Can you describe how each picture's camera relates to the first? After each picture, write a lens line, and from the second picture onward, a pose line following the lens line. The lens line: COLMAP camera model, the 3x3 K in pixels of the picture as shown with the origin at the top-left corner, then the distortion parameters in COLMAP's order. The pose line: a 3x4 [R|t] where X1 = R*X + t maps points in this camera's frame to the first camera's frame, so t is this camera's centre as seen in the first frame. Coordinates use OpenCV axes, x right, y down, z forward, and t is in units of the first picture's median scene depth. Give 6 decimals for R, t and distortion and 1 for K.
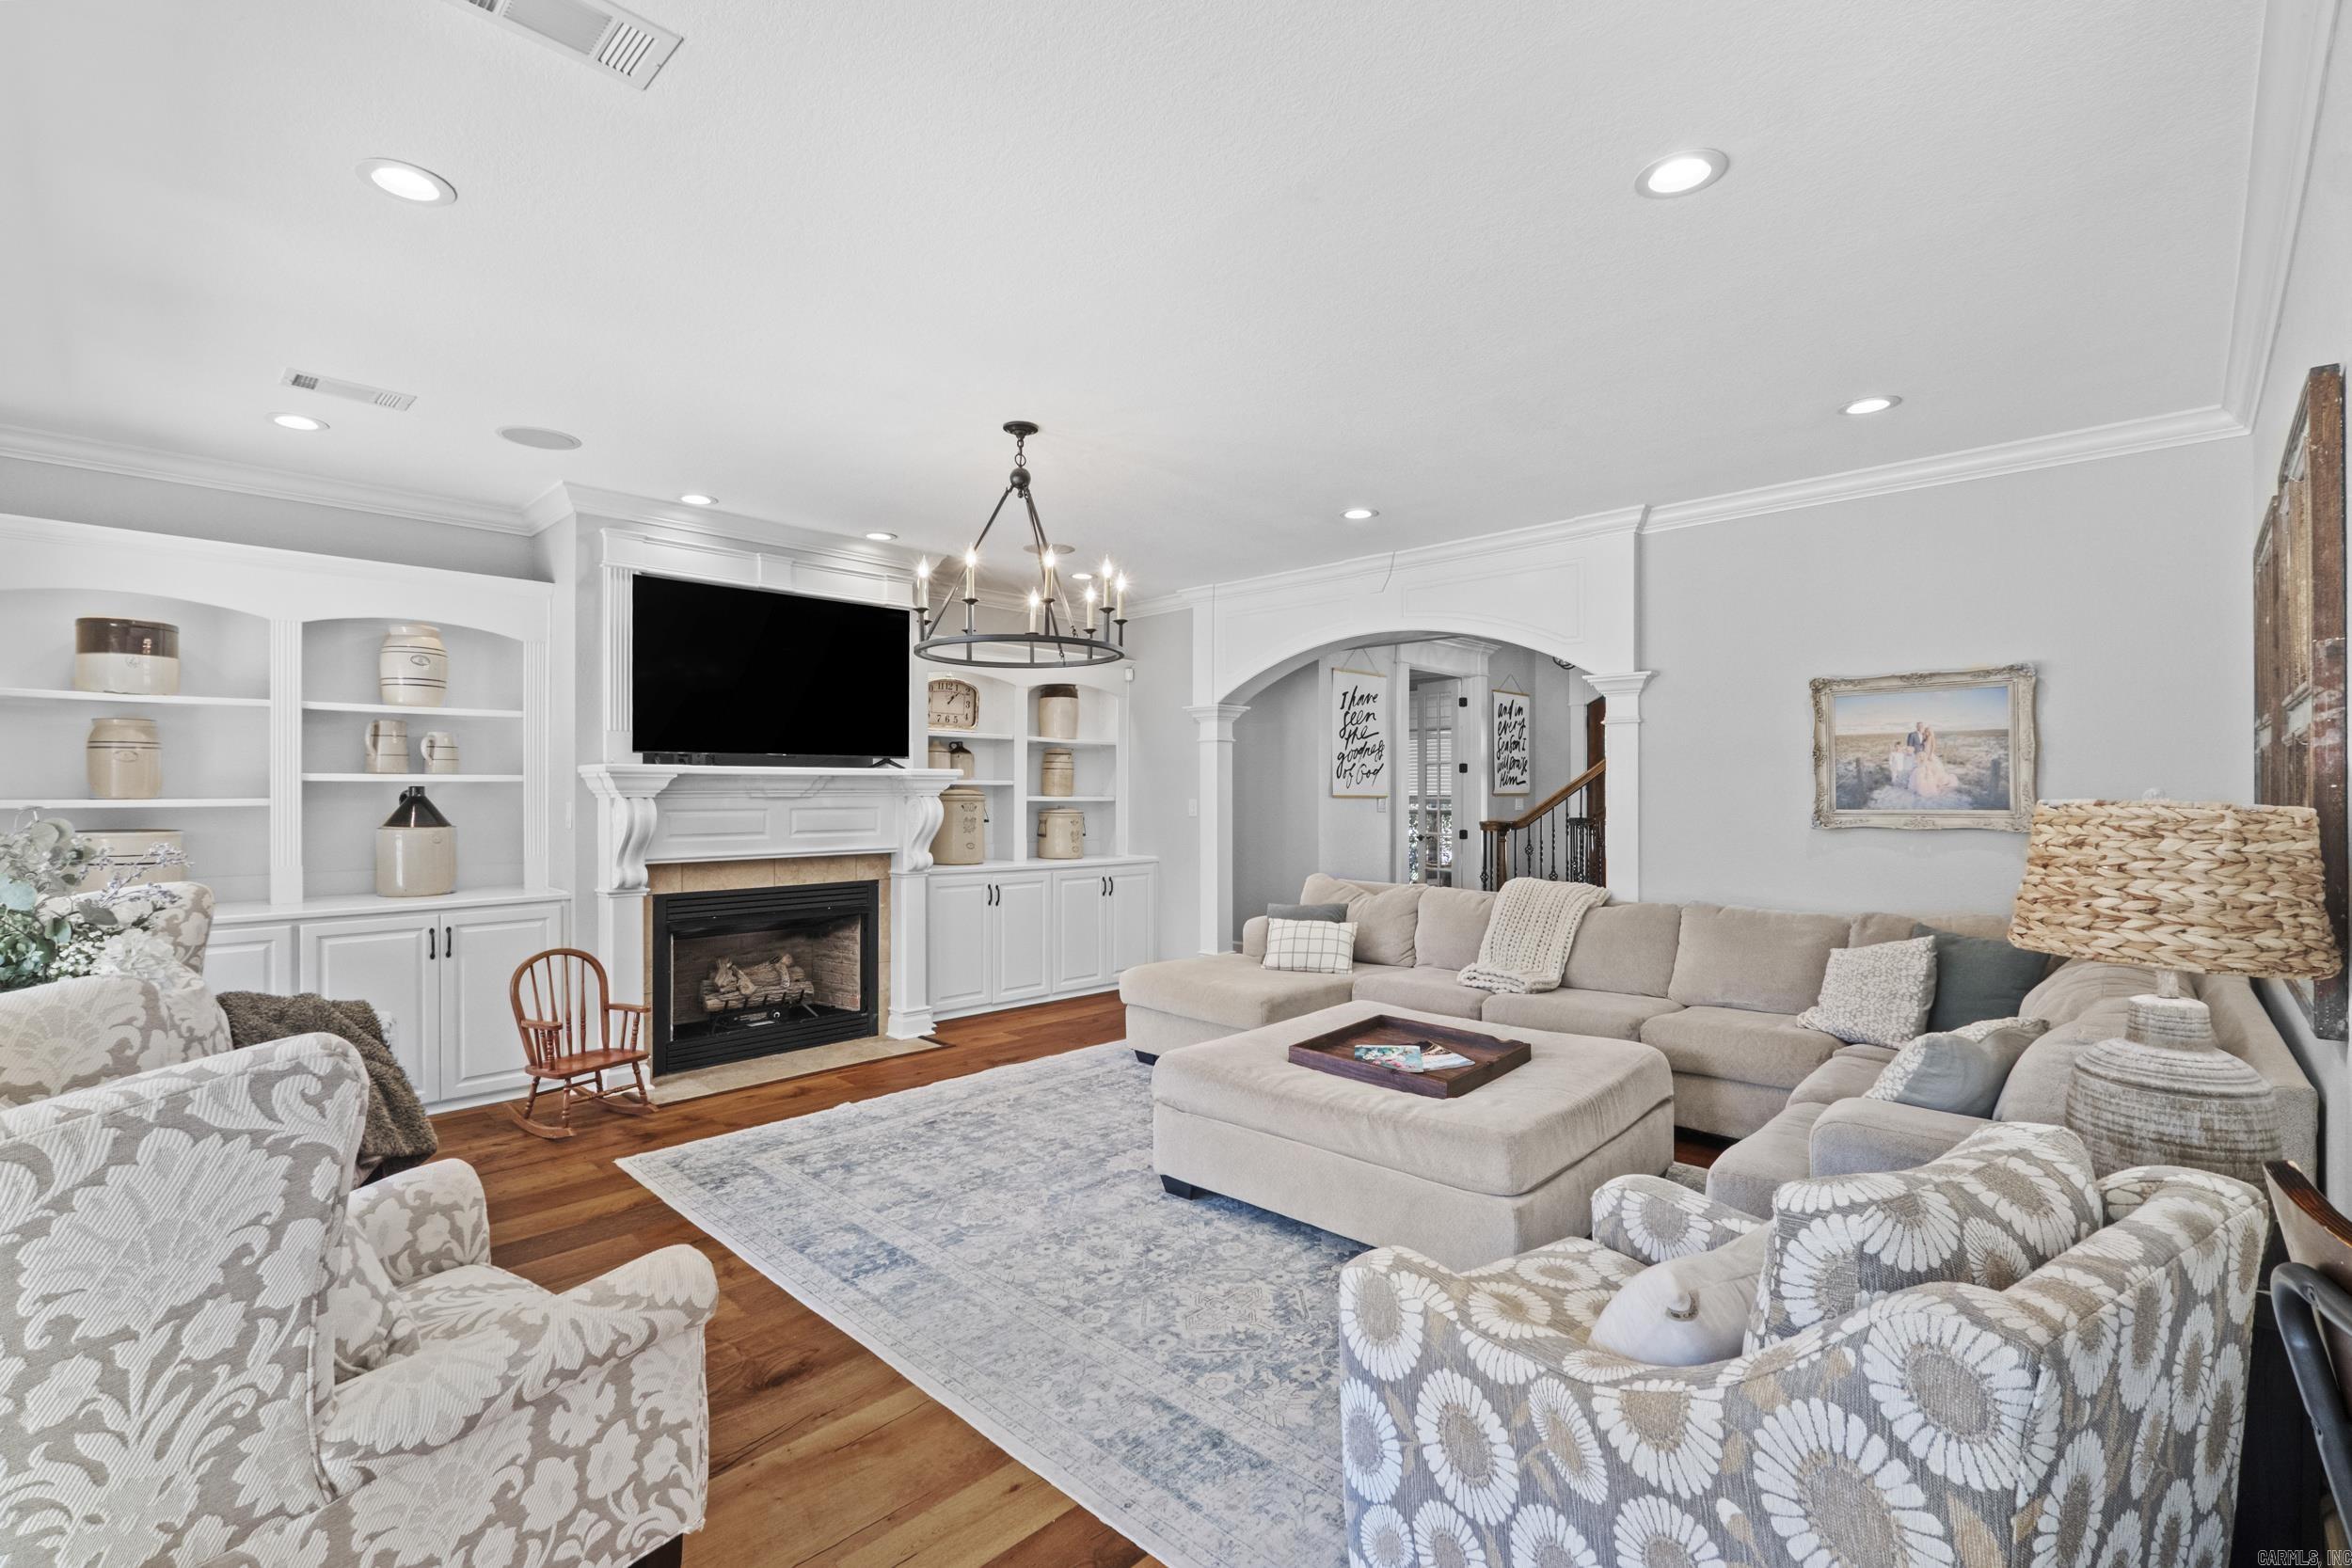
lens RADIAL K [[1030.1, 0, 1146.7], [0, 1030.1, 783.6], [0, 0, 1]] dist [-0.003218, -0.000381]
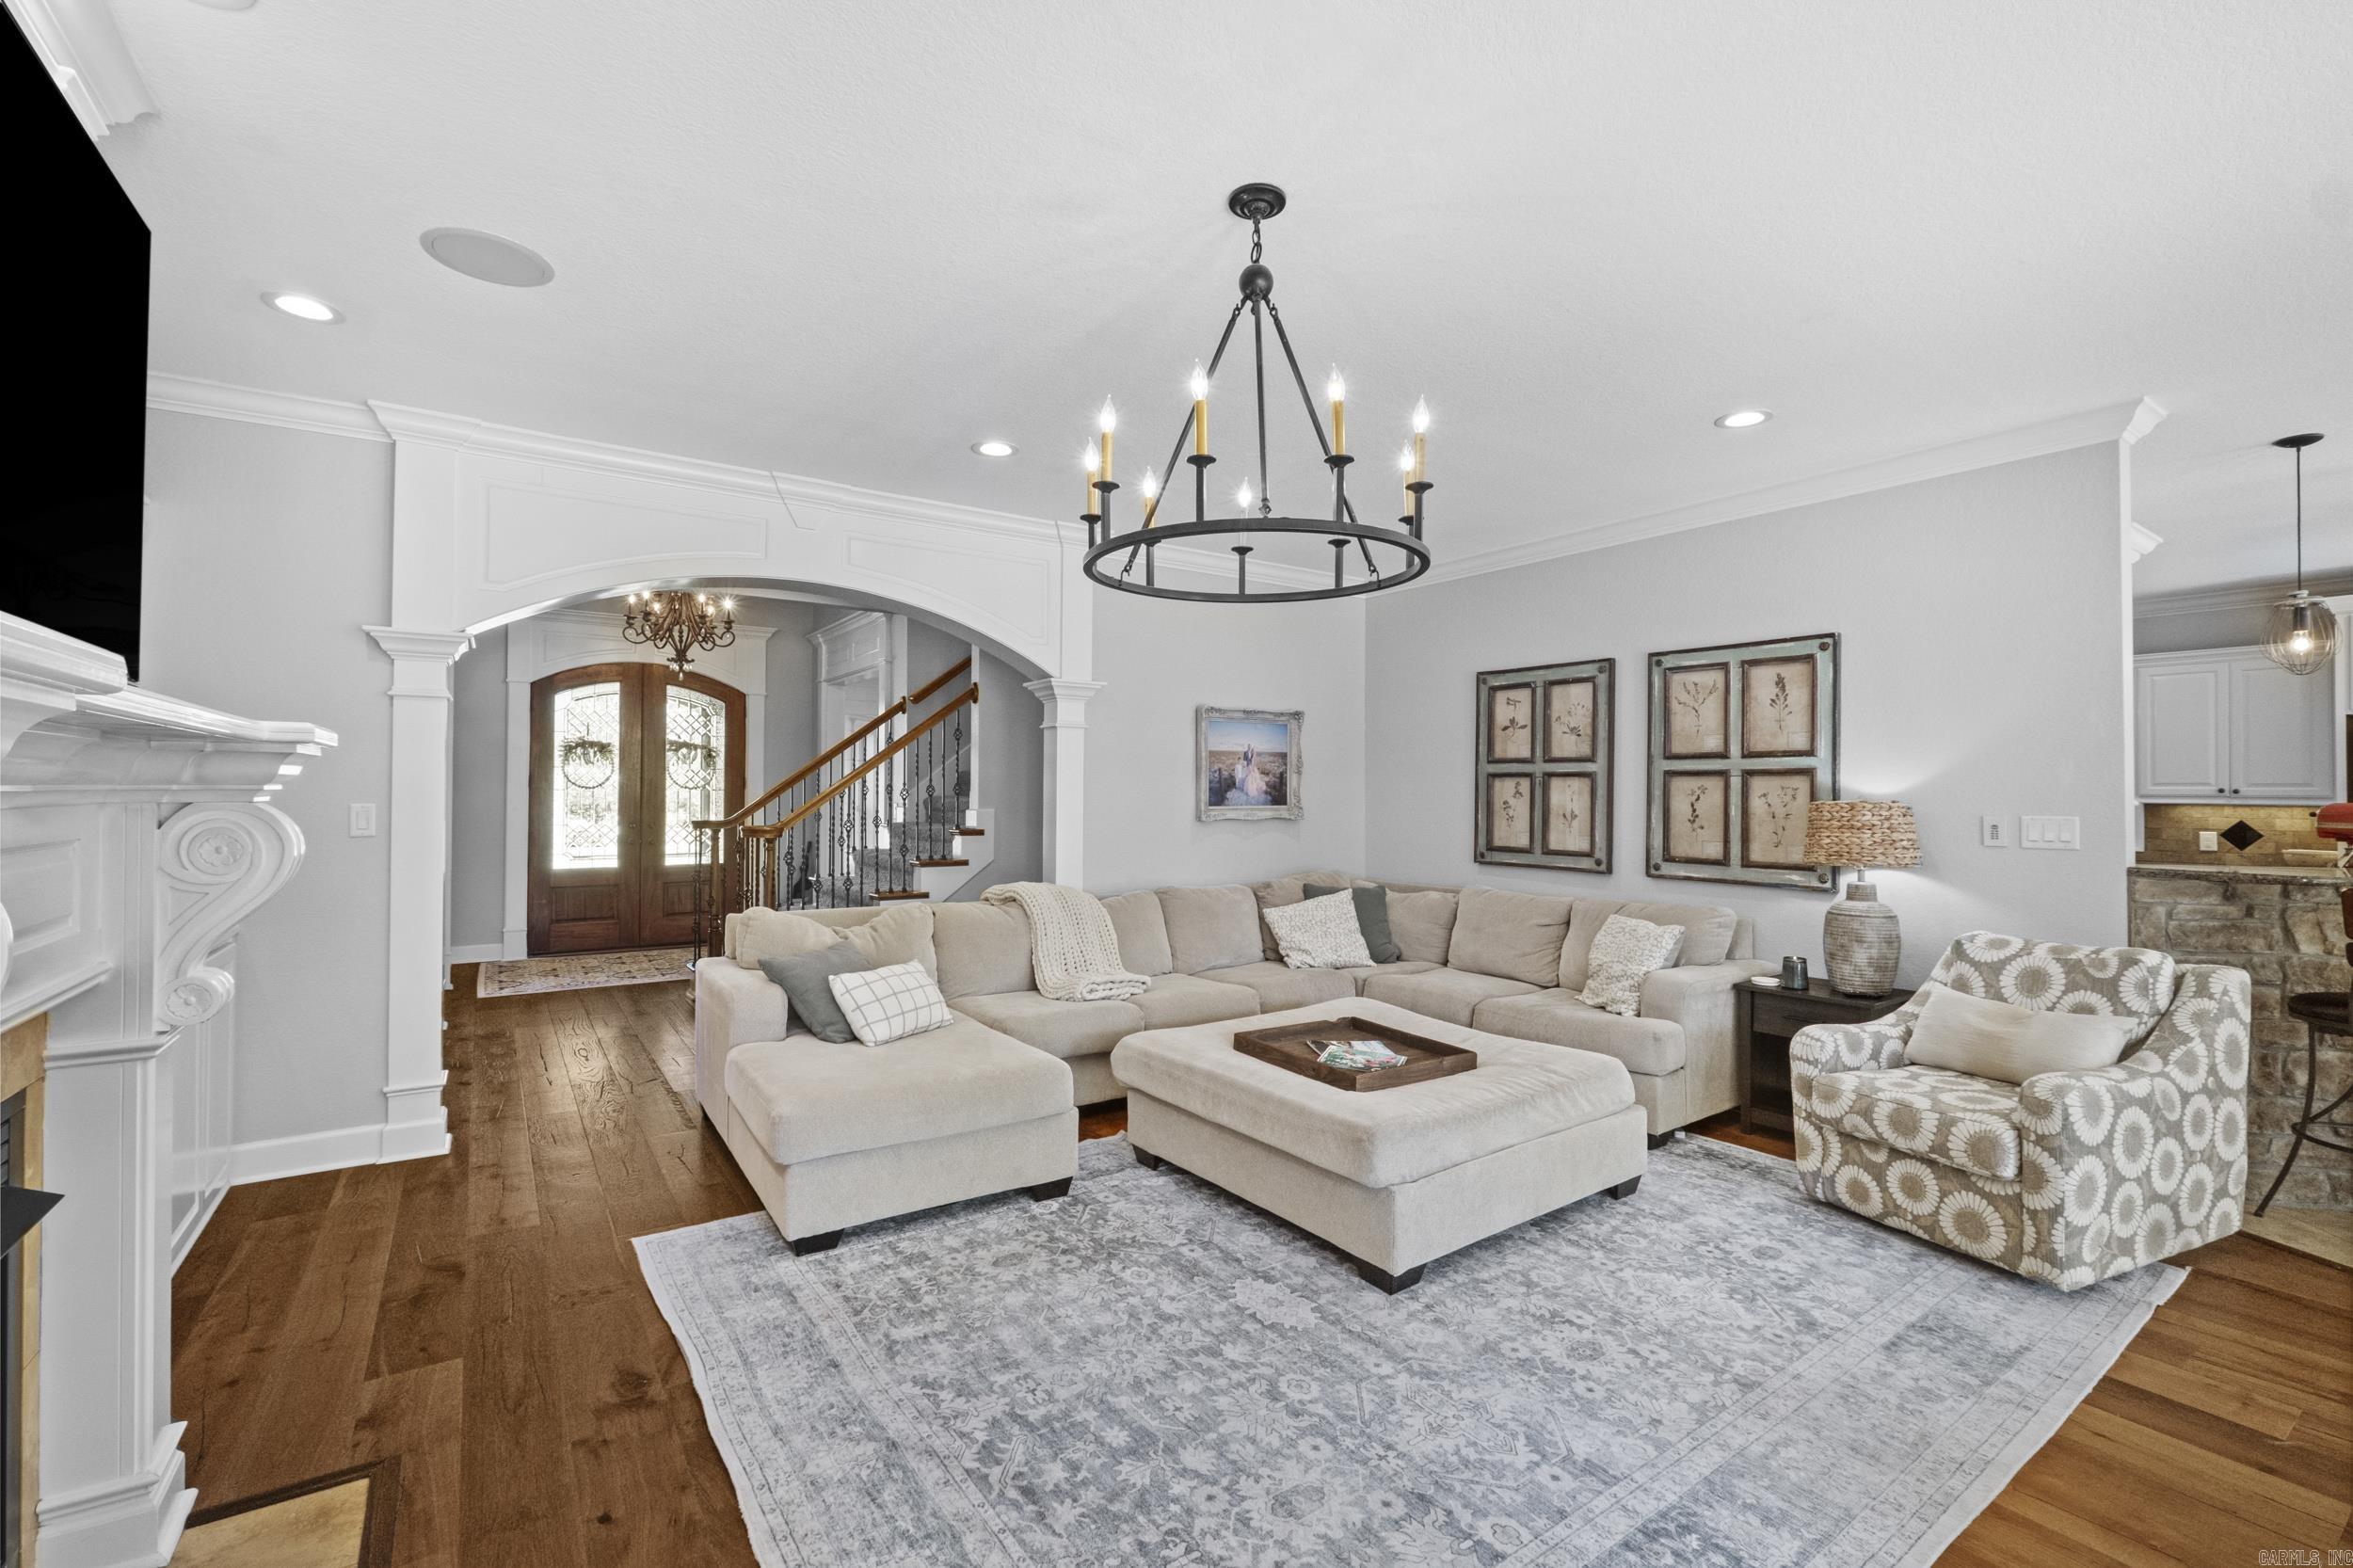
lens RADIAL K [[1023.0, 0, 1167.8], [0, 1023.0, 778.3], [0, 0, 1]] dist [-0.005354, -0.000541]
pose [[0.180100, 0.014588, 0.983540, -0.690290], [-0.014527, 0.999820, -0.012170, 0.006718], [-0.983541, -0.012096, 0.180279, 0.893591]]
